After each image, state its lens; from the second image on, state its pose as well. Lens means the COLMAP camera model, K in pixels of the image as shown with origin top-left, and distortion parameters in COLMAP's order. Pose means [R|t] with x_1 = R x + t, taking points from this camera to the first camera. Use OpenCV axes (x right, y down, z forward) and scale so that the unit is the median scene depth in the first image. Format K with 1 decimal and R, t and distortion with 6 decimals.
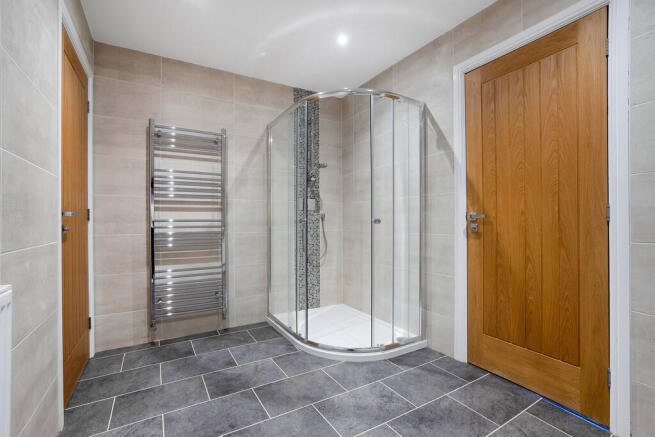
lens RADIAL K [[298.0, 0, 327.5], [0, 298.0, 218.5], [0, 0, 1]] dist [-0.000689, 0.000020]
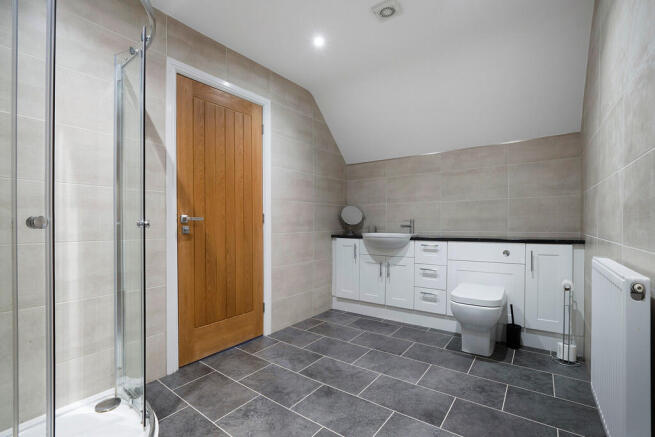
lens RADIAL K [[298.0, 0, 327.5], [0, 298.0, 218.5], [0, 0, 1]] dist [-0.000689, 0.000020]
pose [[-0.395185, 0.019960, 0.918385, -0.647717], [0.000822, 0.999771, -0.021376, 0.014067], [-0.918601, -0.007693, -0.395111, 0.972016]]
